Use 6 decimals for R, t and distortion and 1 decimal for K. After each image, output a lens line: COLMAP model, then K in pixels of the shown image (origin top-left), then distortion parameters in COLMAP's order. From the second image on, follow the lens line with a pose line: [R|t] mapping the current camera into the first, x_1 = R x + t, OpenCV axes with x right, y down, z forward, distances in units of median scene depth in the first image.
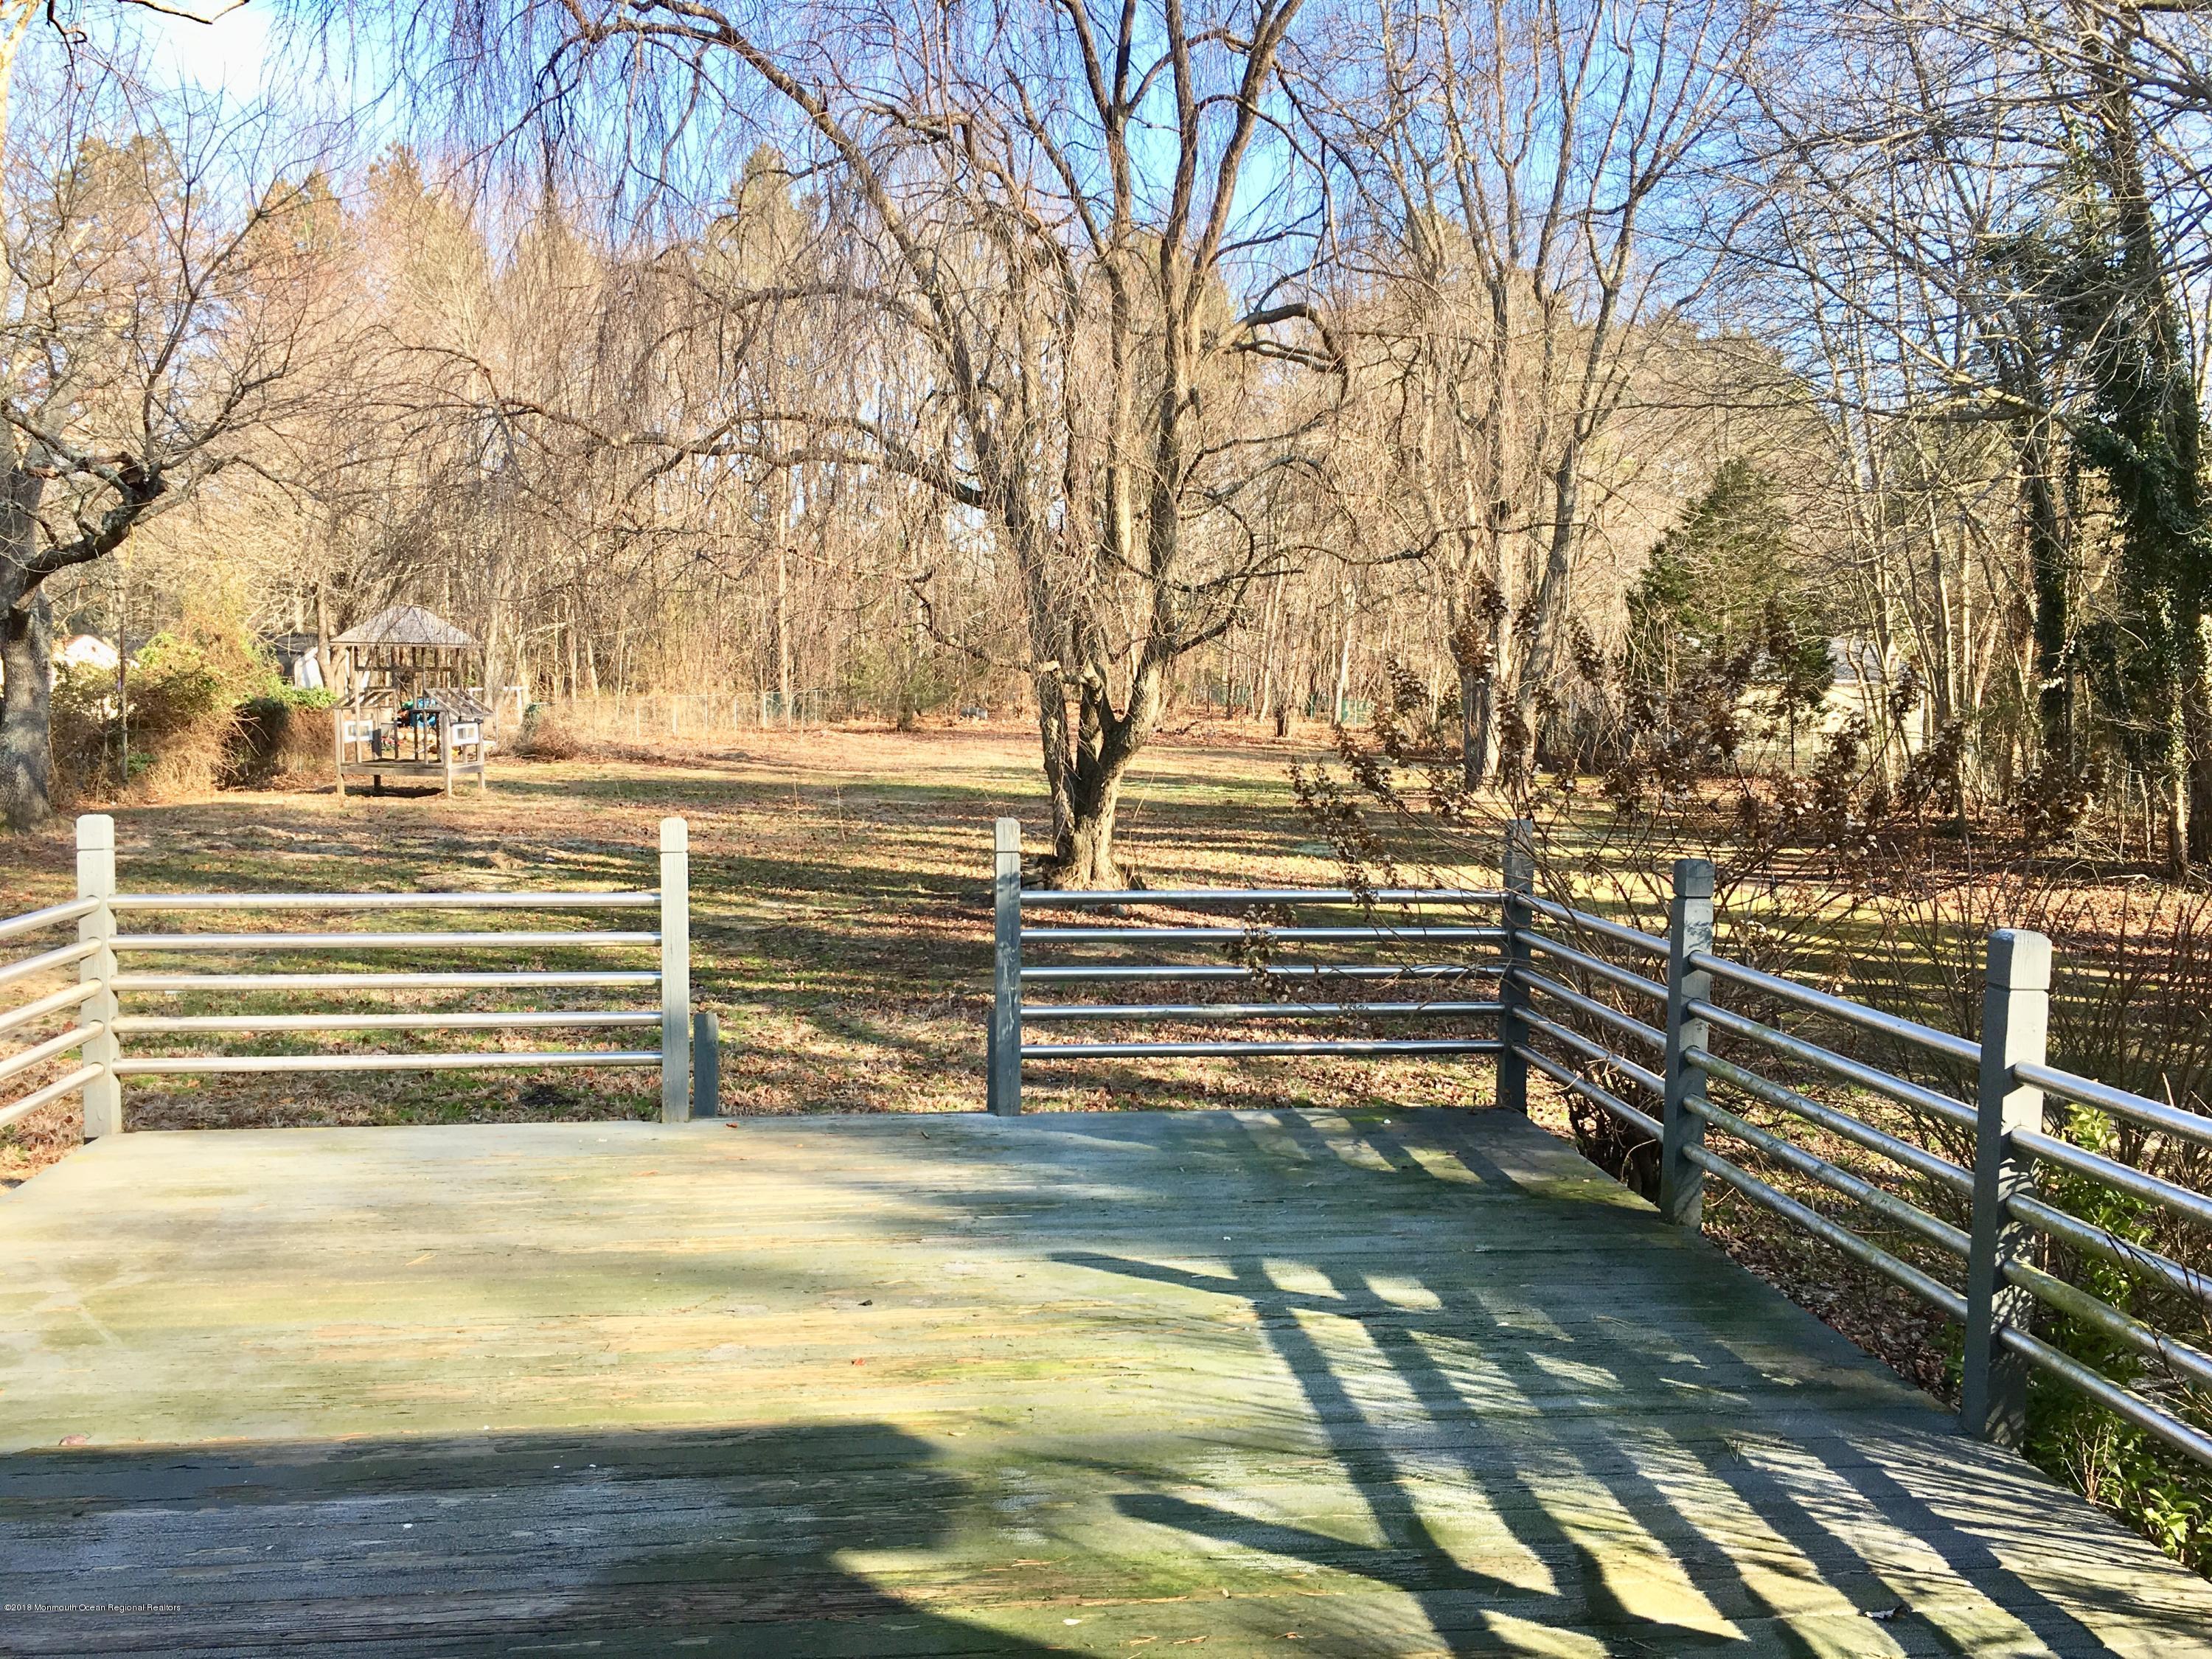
lens RADIAL K [[1891.5, 0, 1077.4], [0, 1891.5, 810.6], [0, 0, 1]] dist [0.082134, -0.090518]
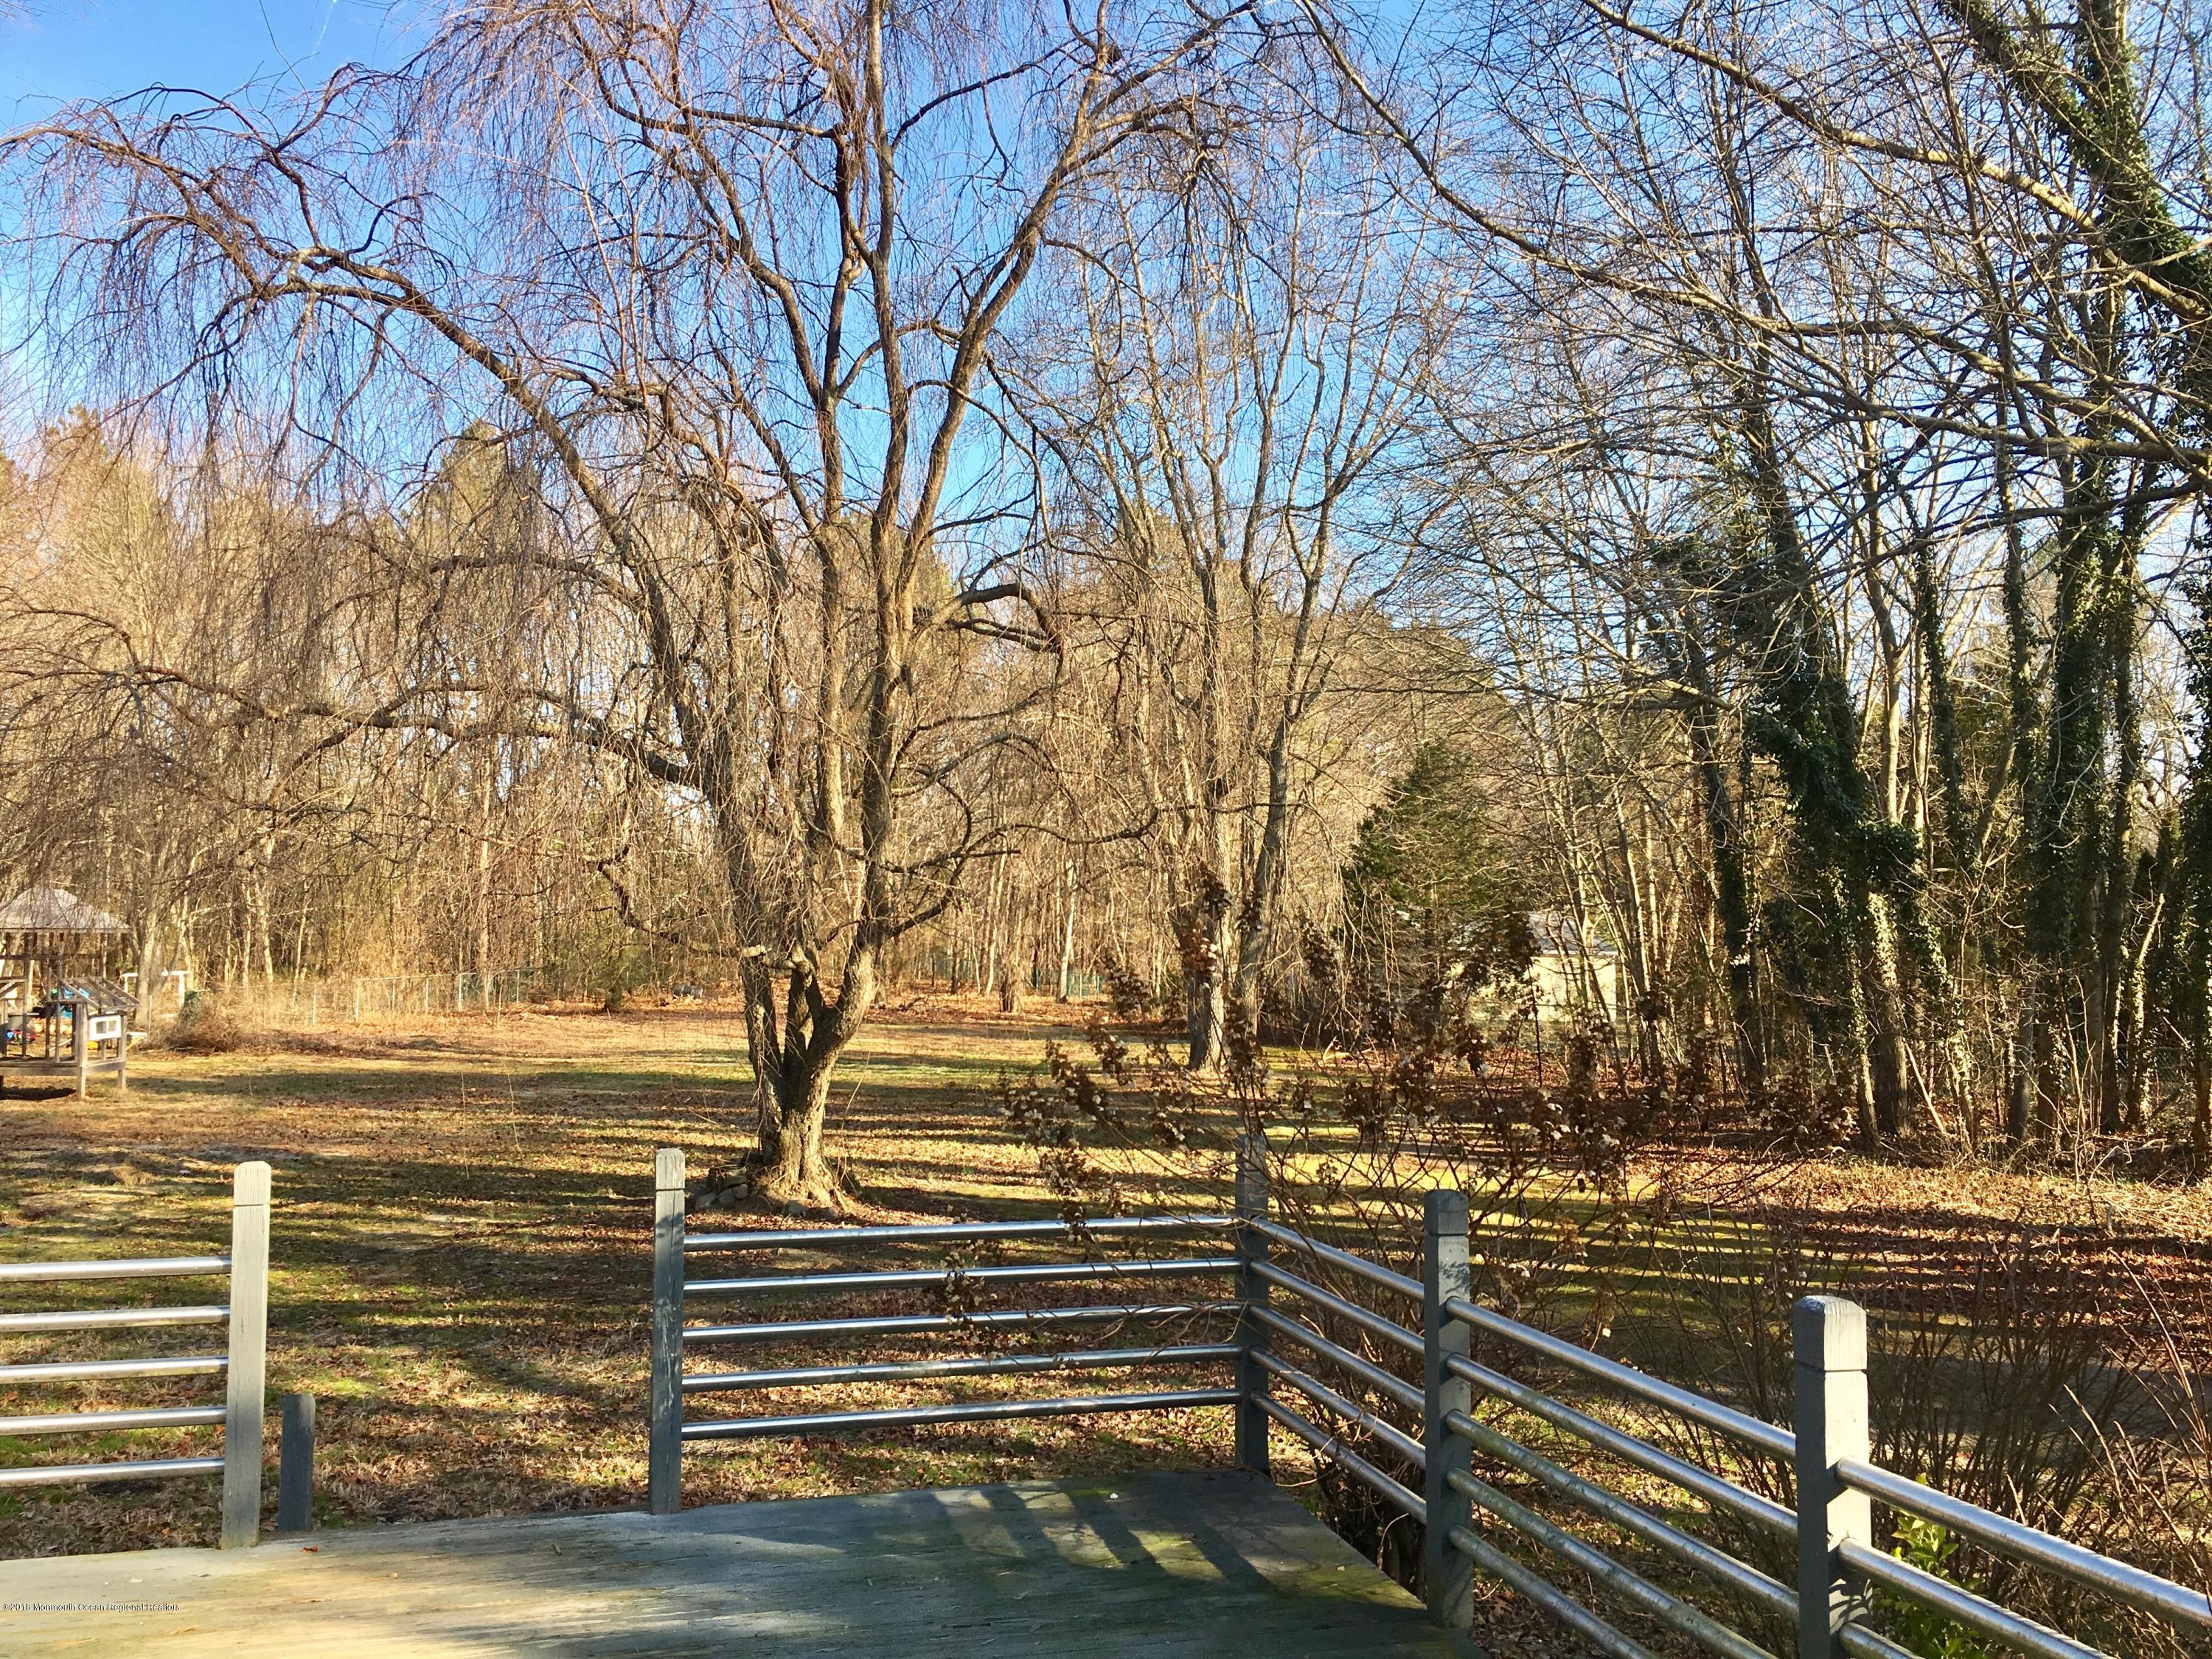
lens RADIAL K [[1891.5, 0, 1085.9], [0, 1891.5, 807.6], [0, 0, 1]] dist [0.082134, -0.090518]
pose [[0.989069, 0.002542, 0.147433, 0.008621], [0.018667, 0.989649, -0.142293, -0.009083], [-0.146268, 0.143490, 0.978783, 0.042486]]
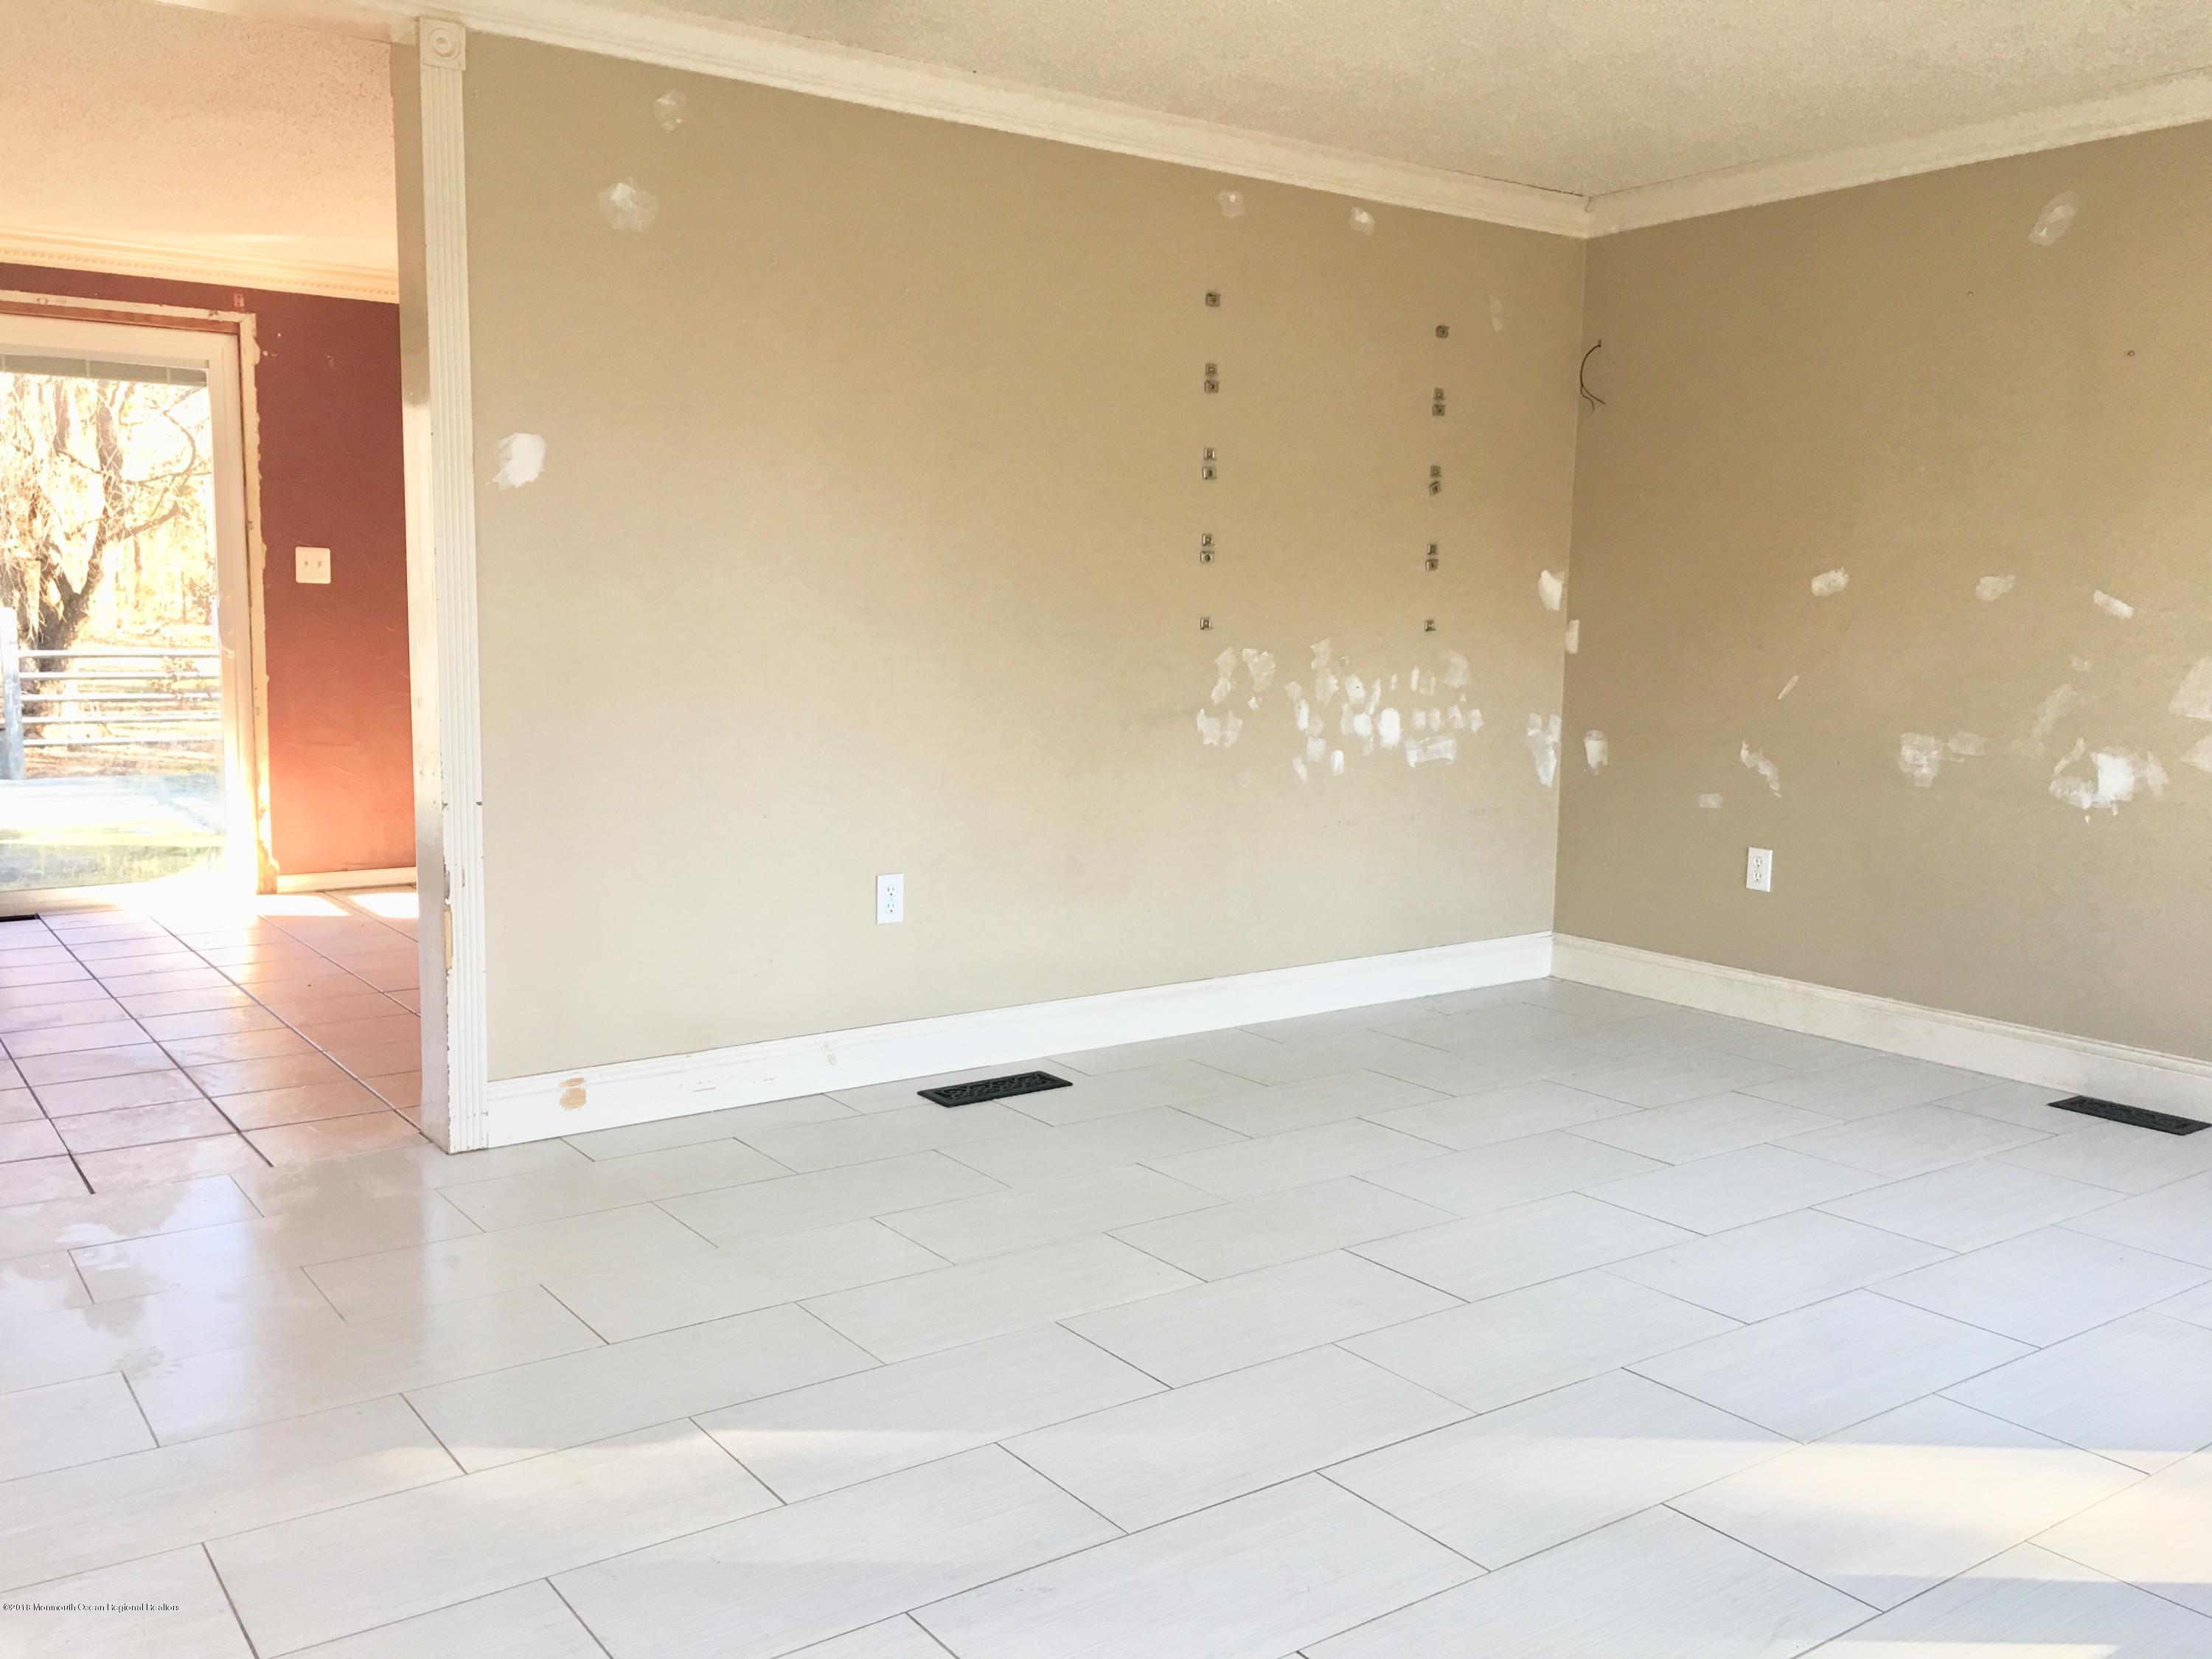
lens RADIAL K [[1891.5, 0, 1097.7], [0, 1891.5, 829.1], [0, 0, 1]] dist [0.082134, -0.090518]
pose [[0.873304, -0.052874, 0.484298, -0.010642], [0.027319, 0.997844, 0.059679, 0.045590], [-0.486409, -0.038887, 0.872865, -0.368440]]
